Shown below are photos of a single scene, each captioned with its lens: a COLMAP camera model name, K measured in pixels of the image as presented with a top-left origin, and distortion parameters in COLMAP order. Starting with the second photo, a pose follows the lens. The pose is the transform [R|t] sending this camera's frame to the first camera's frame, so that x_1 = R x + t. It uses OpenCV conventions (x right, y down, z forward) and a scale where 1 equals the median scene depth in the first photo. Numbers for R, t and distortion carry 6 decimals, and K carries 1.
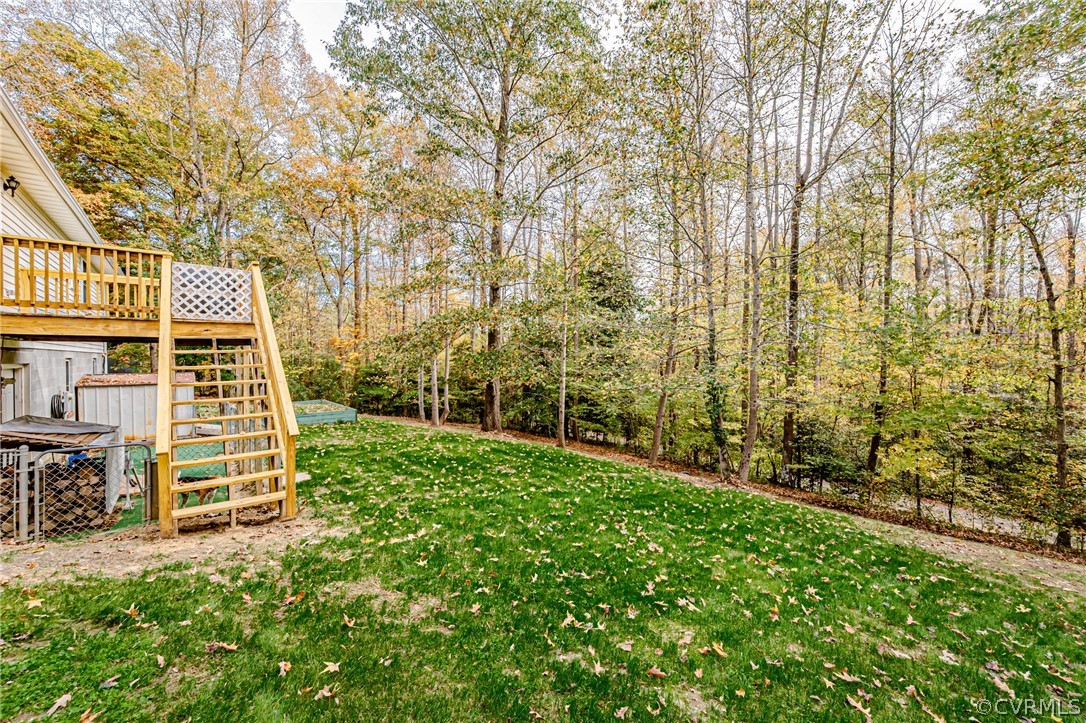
lens RADIAL K [[440.2, 0, 542.7], [0, 440.2, 355.3], [0, 0, 1]] dist [-0.000291, -0.000029]
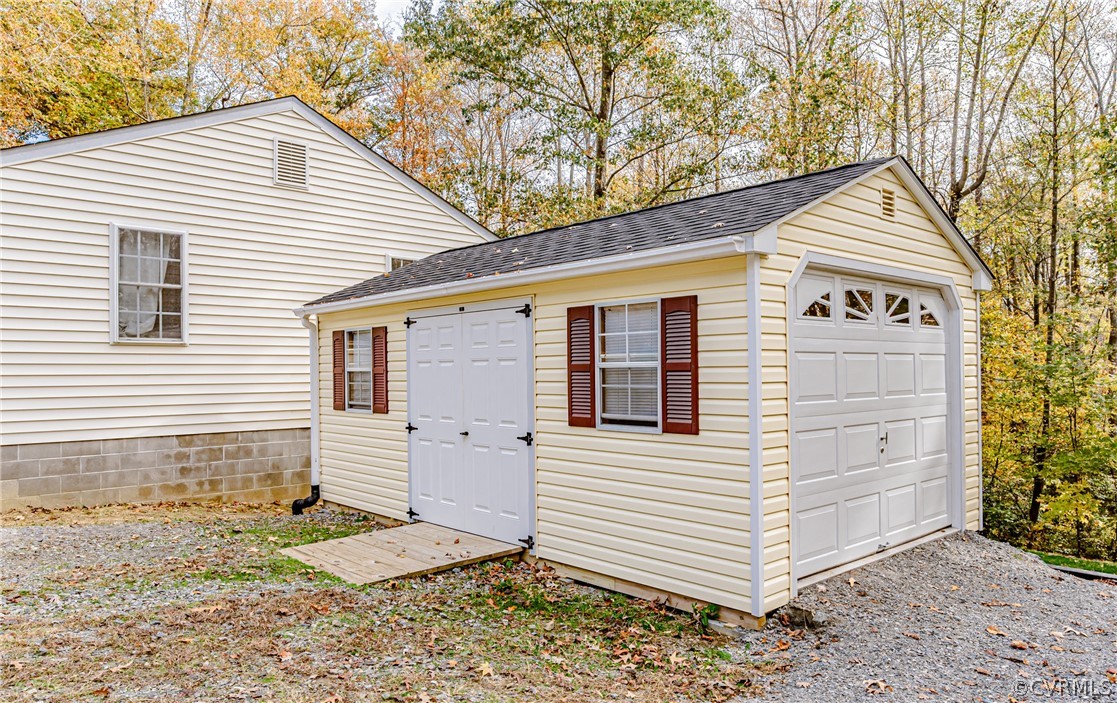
lens RADIAL K [[767.5, 0, 556.5], [0, 767.5, 368.3], [0, 0, 1]] dist [-0.004309, 0.000676]
pose [[0.998752, -0.002192, 0.049905, -0.294288], [0.001930, 0.999984, 0.005309, -0.057256], [-0.049916, -0.005206, 0.998740, -0.500411]]
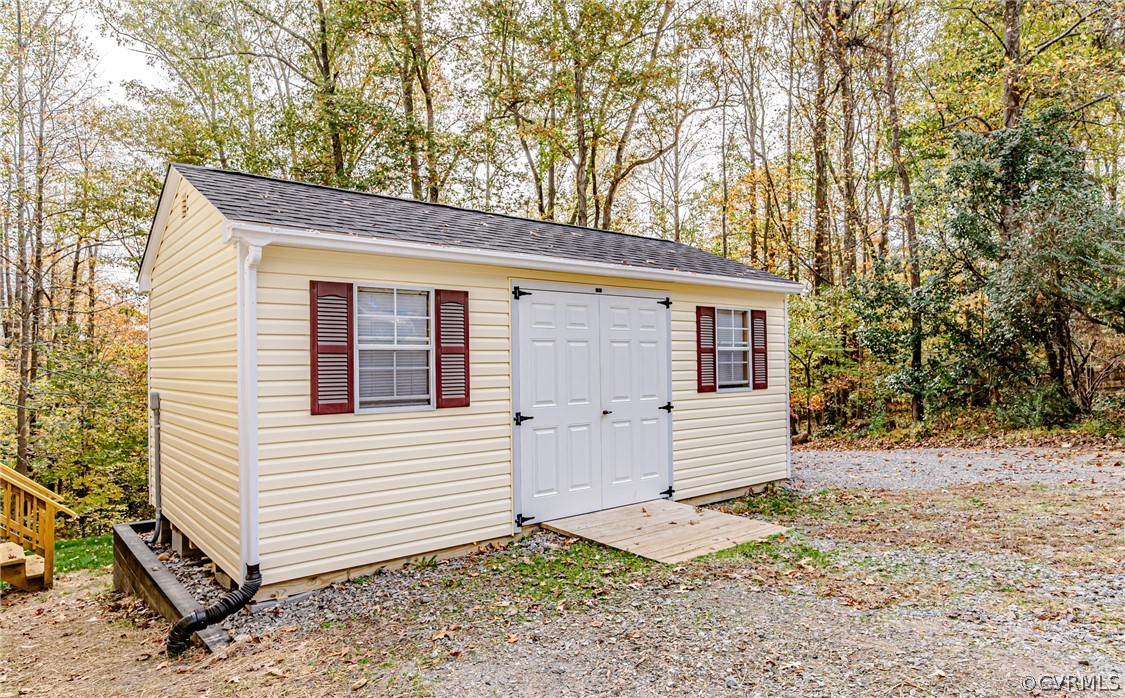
lens RADIAL K [[547.5, 0, 562.5], [0, 547.5, 349.0], [0, 0, 1]] dist [0.000532, 0.000031]
pose [[0.100128, 0.013411, 0.994884, -0.458354], [-0.009046, 0.999880, -0.012568, -0.054196], [-0.994933, -0.007741, 0.100237, -0.298119]]
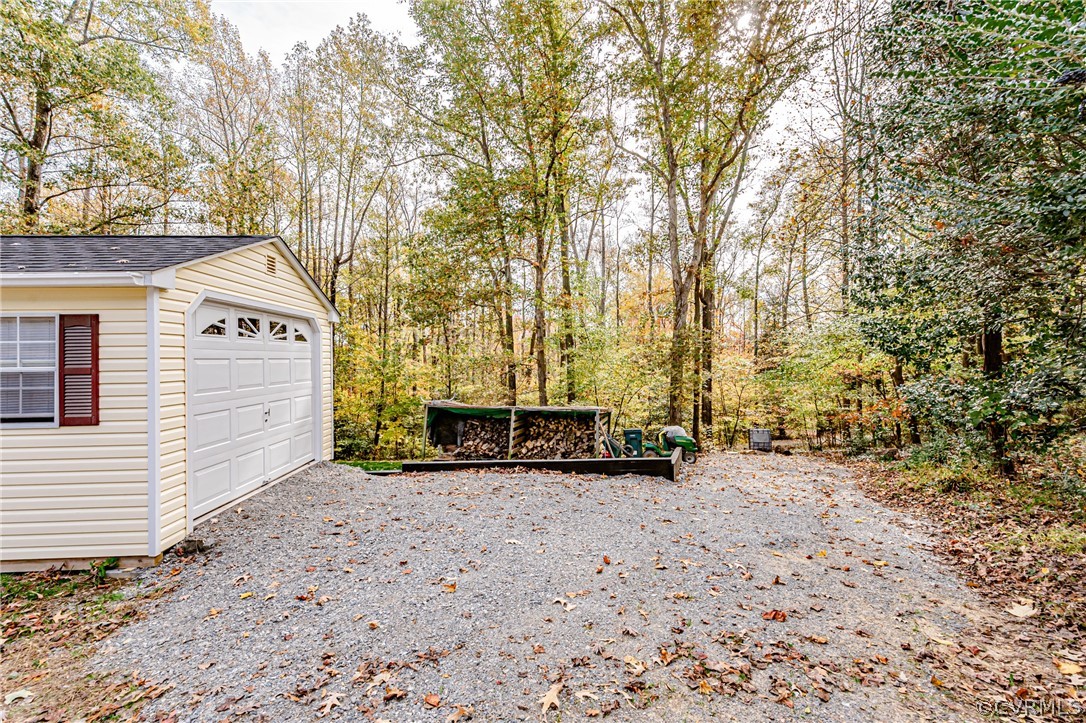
lens RADIAL K [[454.1, 0, 538.0], [0, 454.1, 354.3], [0, 0, 1]] dist [-0.000684, -0.000168]
pose [[0.591019, 0.005993, 0.806635, -0.278473], [0.001935, 0.999959, -0.008847, -0.061493], [-0.806655, 0.006790, 0.590983, -0.508791]]
